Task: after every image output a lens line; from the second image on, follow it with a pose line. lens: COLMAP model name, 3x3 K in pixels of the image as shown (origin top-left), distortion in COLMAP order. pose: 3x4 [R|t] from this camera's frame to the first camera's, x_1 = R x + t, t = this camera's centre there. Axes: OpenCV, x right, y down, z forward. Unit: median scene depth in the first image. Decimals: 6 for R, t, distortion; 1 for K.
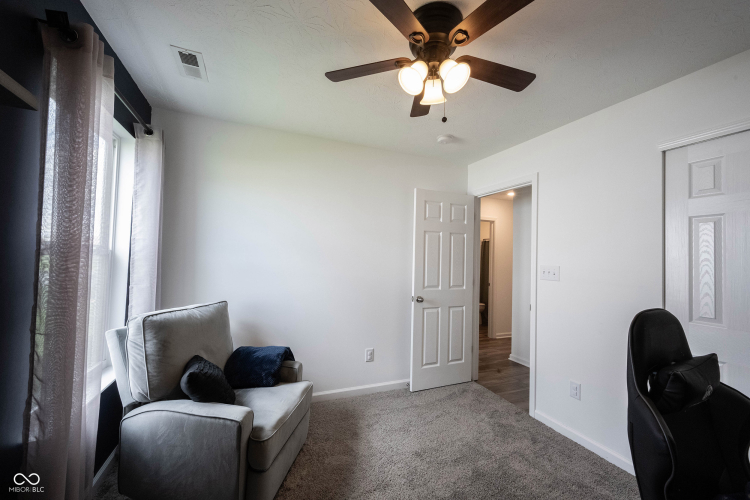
lens RADIAL K [[294.8, 0, 375.0], [0, 294.8, 250.0], [0, 0, 1]] dist [0.000580, 0.000078]
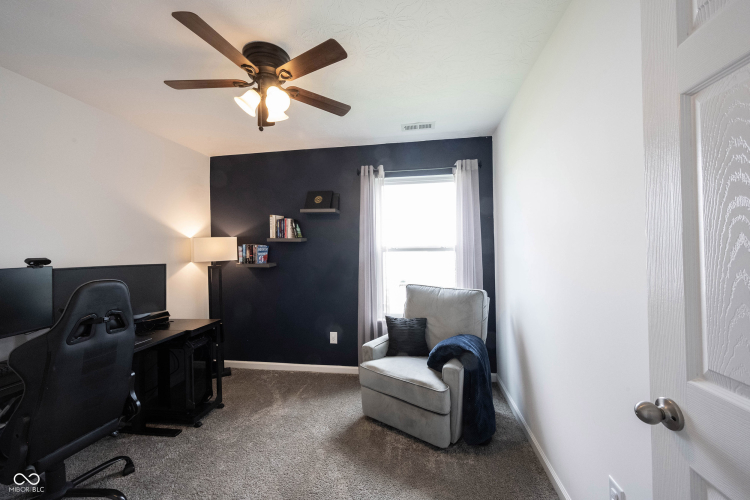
lens RADIAL K [[294.8, 0, 375.0], [0, 294.8, 250.0], [0, 0, 1]] dist [0.000580, 0.000078]
pose [[-0.529125, -0.030724, -0.847987, 0.456308], [0.023061, 0.998454, -0.050566, 0.051758], [0.848230, -0.046311, -0.527599, 0.932380]]
